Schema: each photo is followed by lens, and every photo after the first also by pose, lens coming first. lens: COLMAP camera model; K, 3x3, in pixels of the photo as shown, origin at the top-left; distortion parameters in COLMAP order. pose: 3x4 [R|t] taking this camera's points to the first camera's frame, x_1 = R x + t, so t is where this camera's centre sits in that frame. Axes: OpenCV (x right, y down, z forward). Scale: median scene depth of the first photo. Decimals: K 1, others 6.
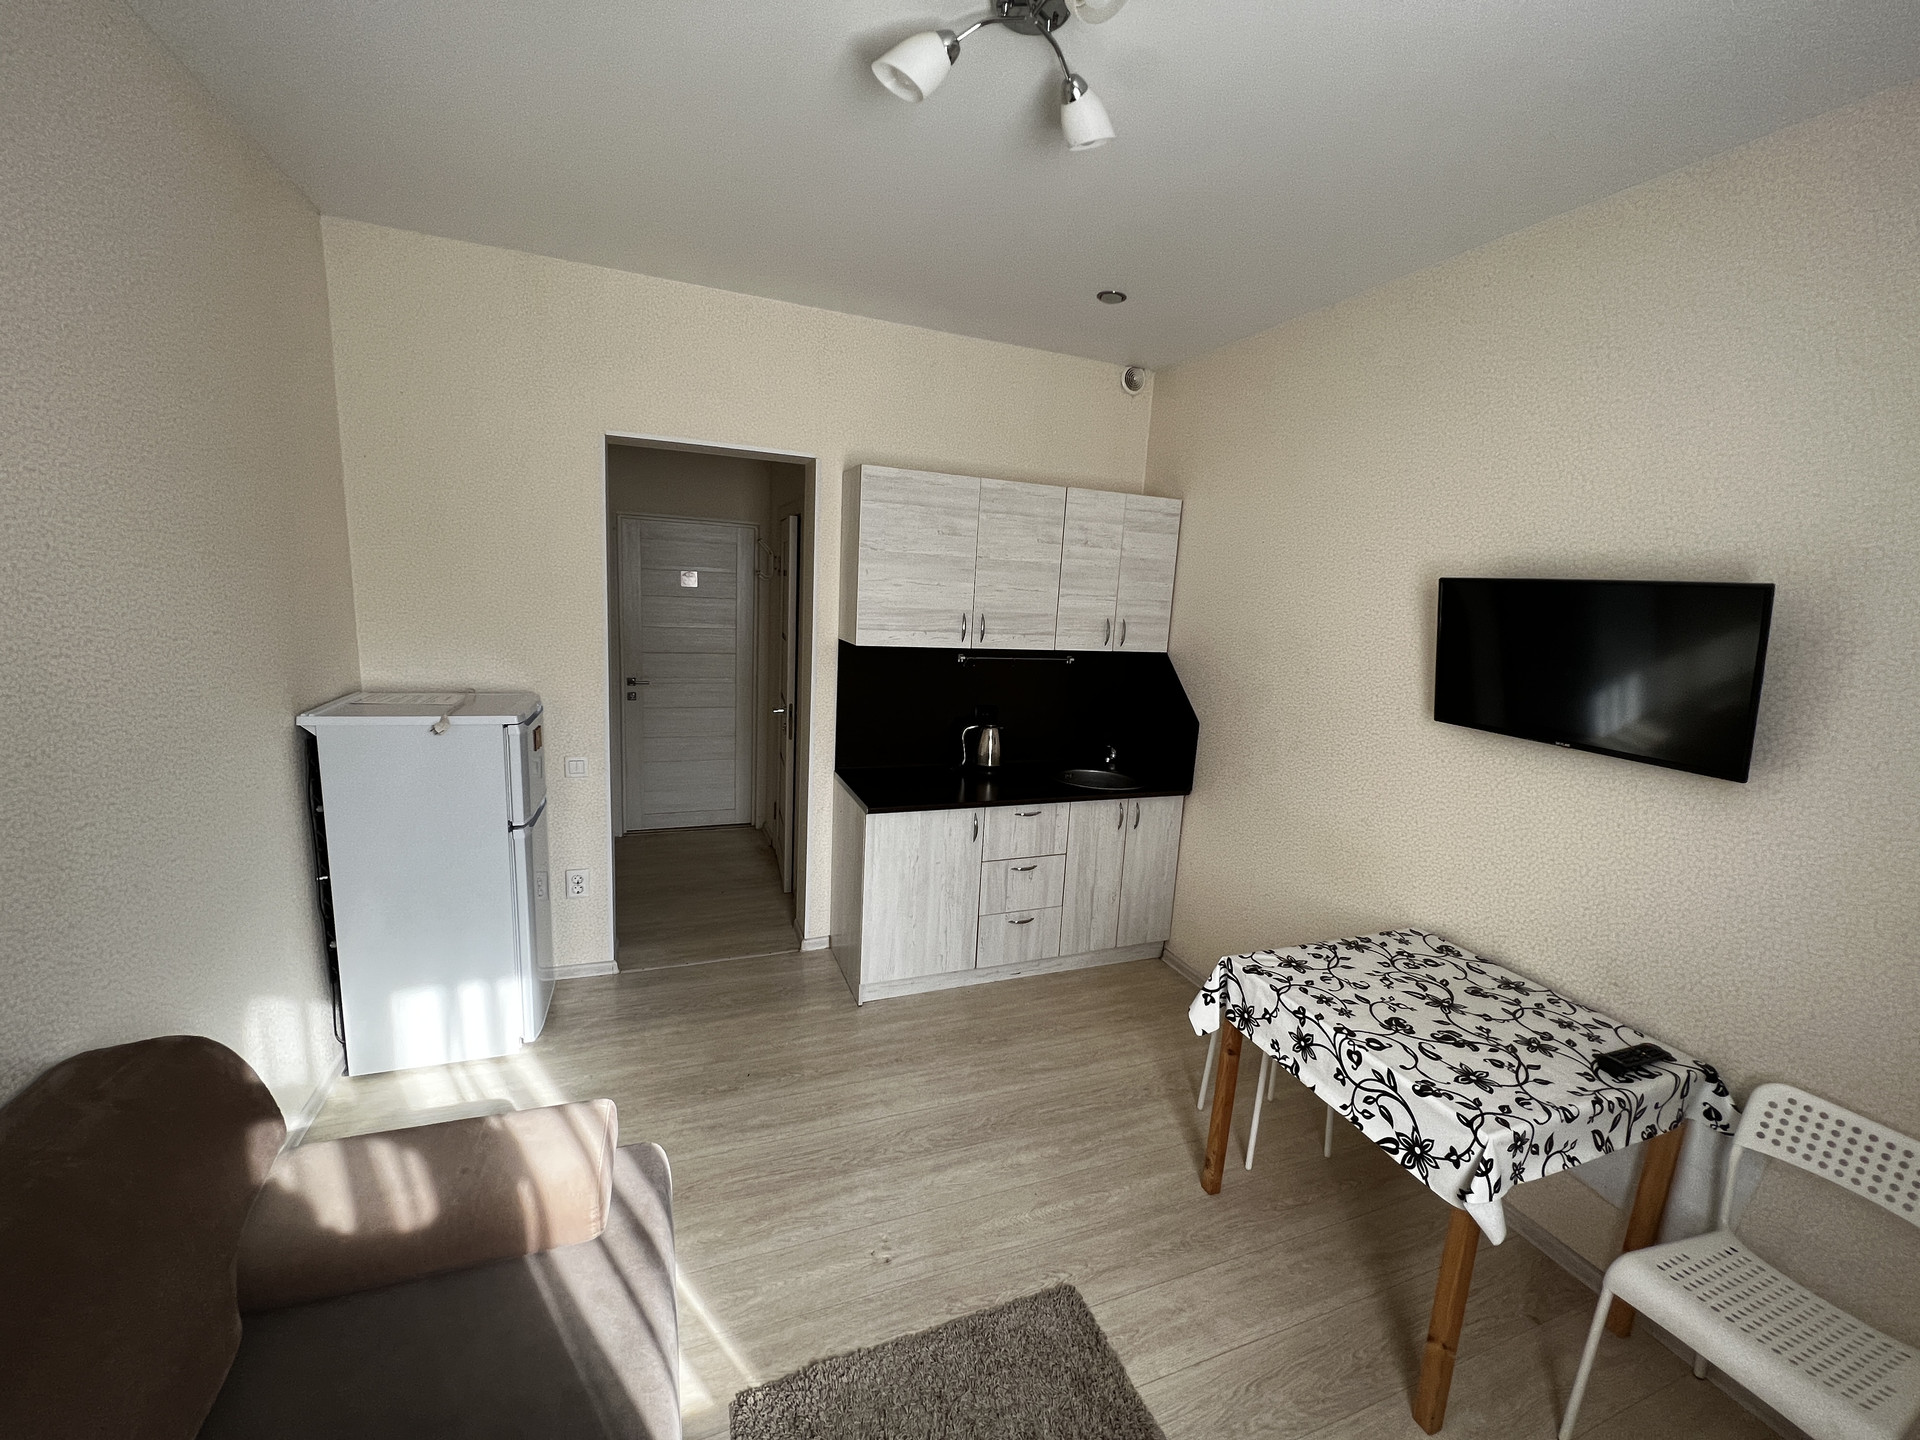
lens RADIAL K [[771.2, 0, 960.0], [0, 771.2, 720.0], [0, 0, 1]] dist [-0.003591, 0.000157]
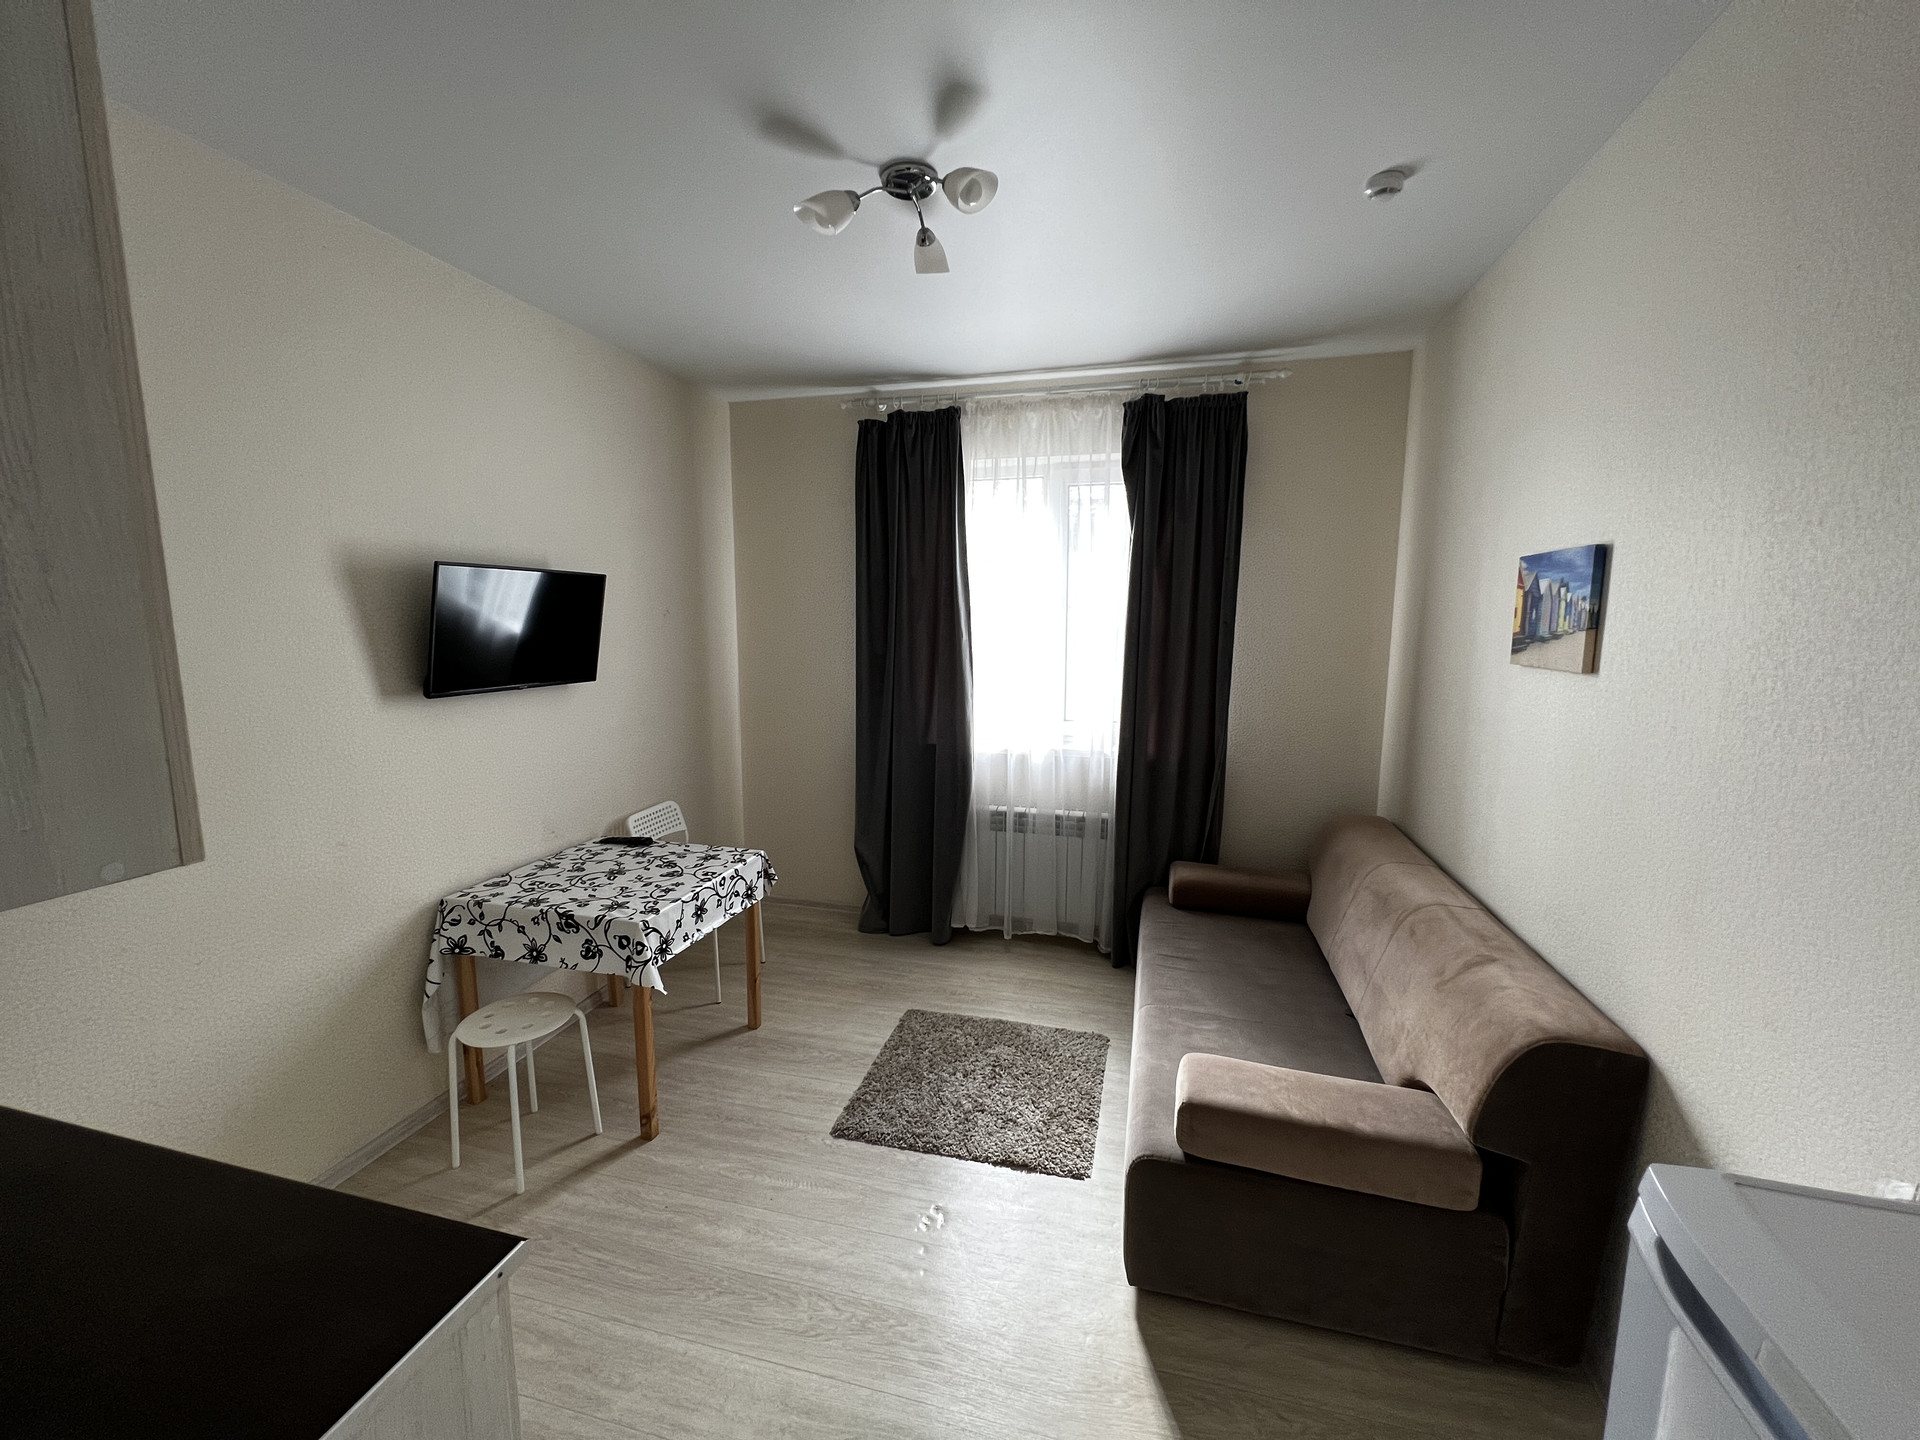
lens RADIAL K [[771.2, 0, 960.0], [0, 771.2, 720.0], [0, 0, 1]] dist [-0.003591, 0.000157]
pose [[-0.806544, -0.138764, 0.574657, -0.554418], [0.054692, 0.950378, 0.306252, -0.249603], [-0.588638, 0.278435, -0.758933, 1.369829]]
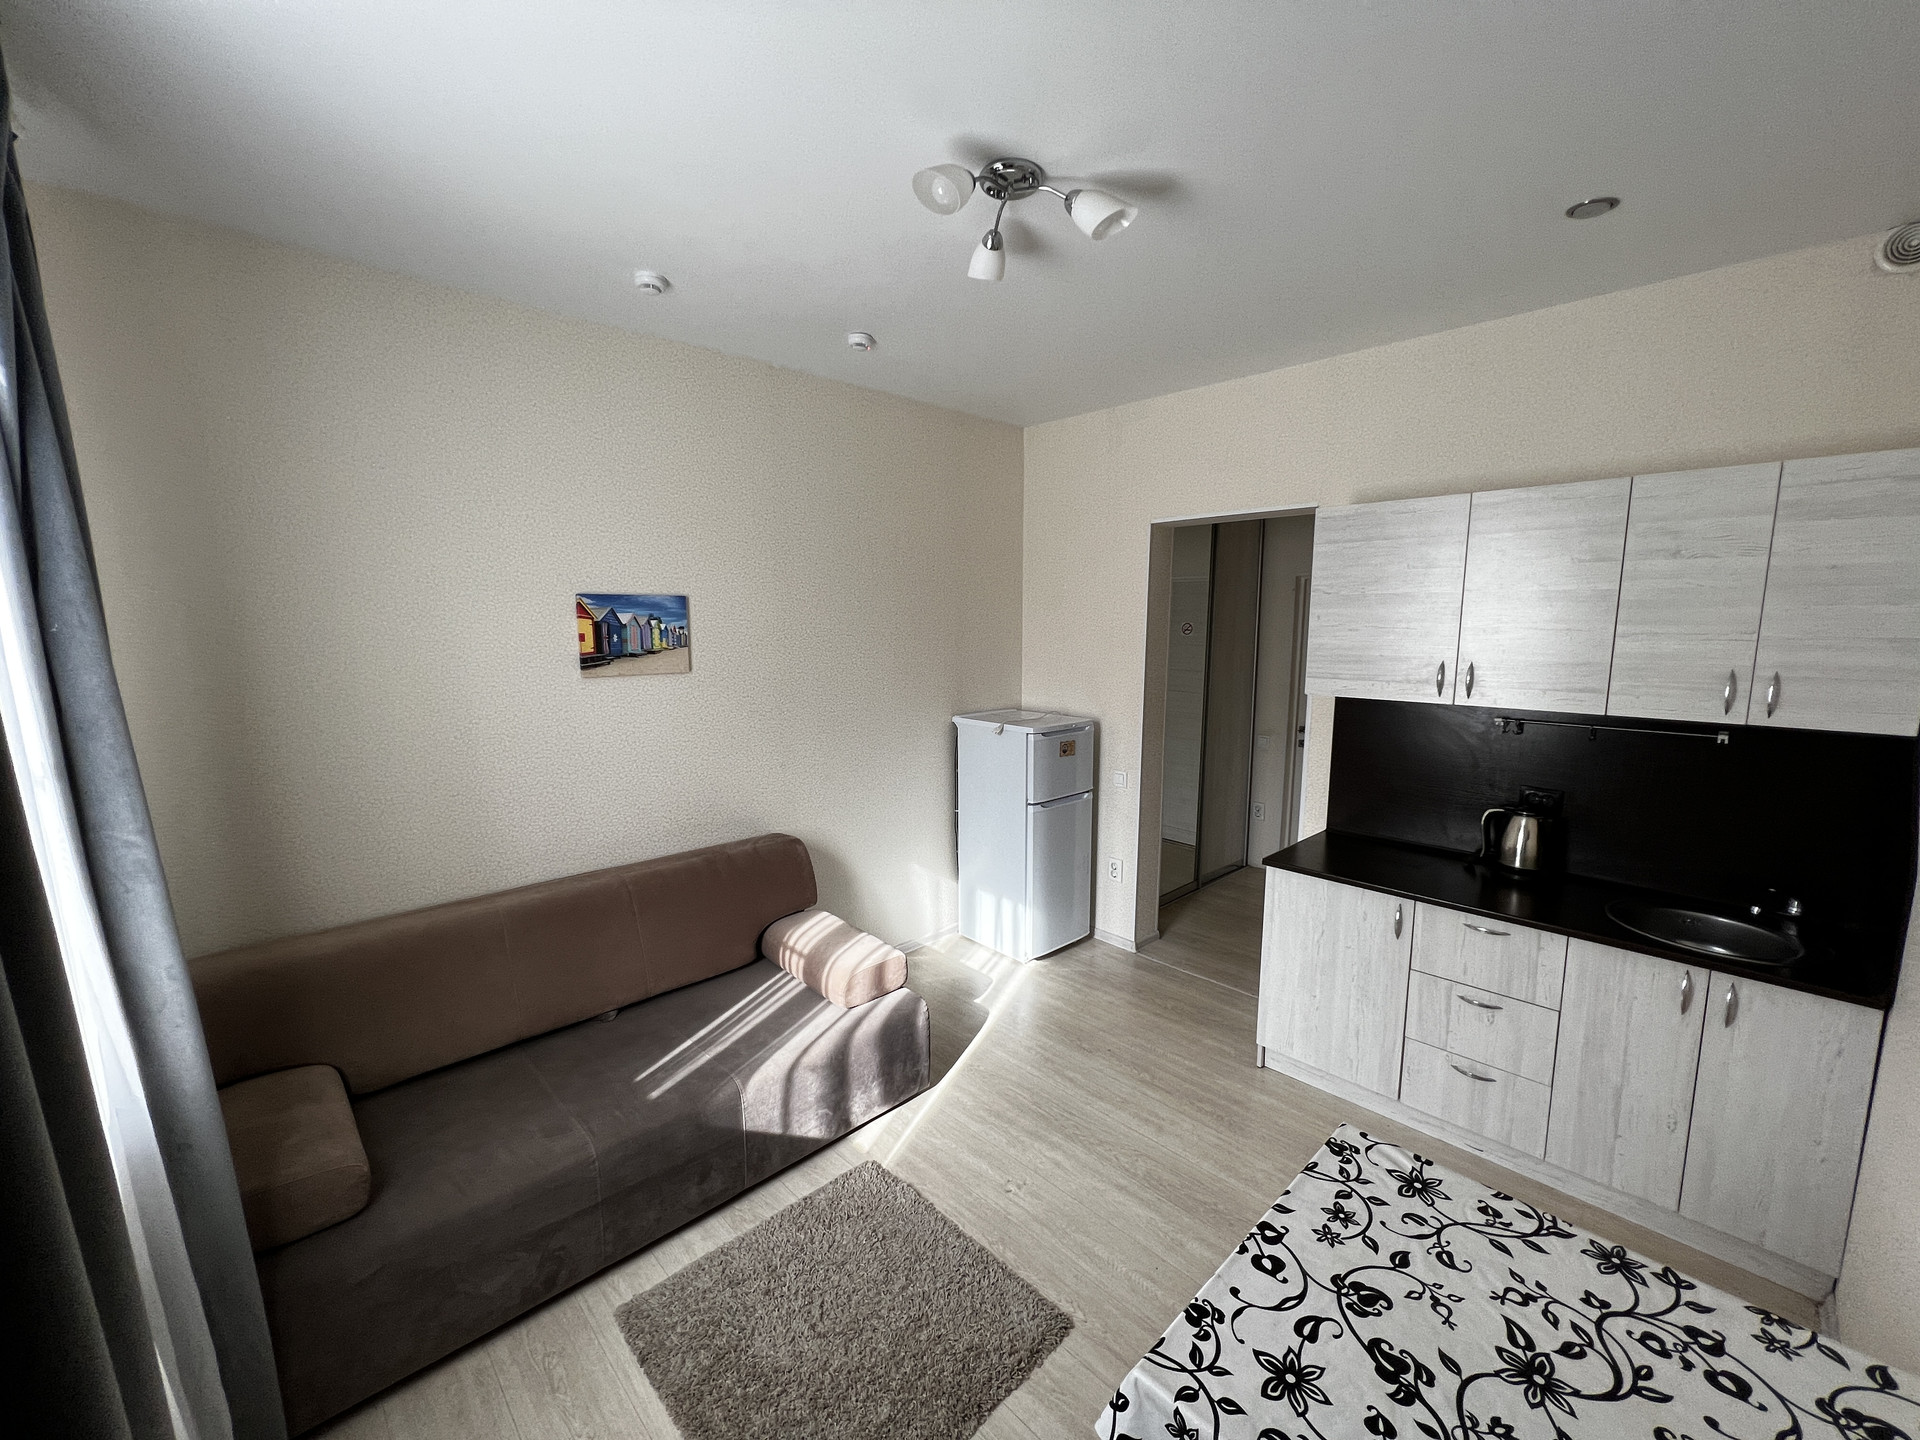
lens RADIAL K [[771.2, 0, 960.0], [0, 771.2, 720.0], [0, 0, 1]] dist [-0.003591, 0.000157]
pose [[0.379385, 0.067027, -0.922808, 0.787542], [-0.140764, 0.989944, 0.014033, -0.023426], [0.914468, 0.124574, 0.385005, 0.321260]]
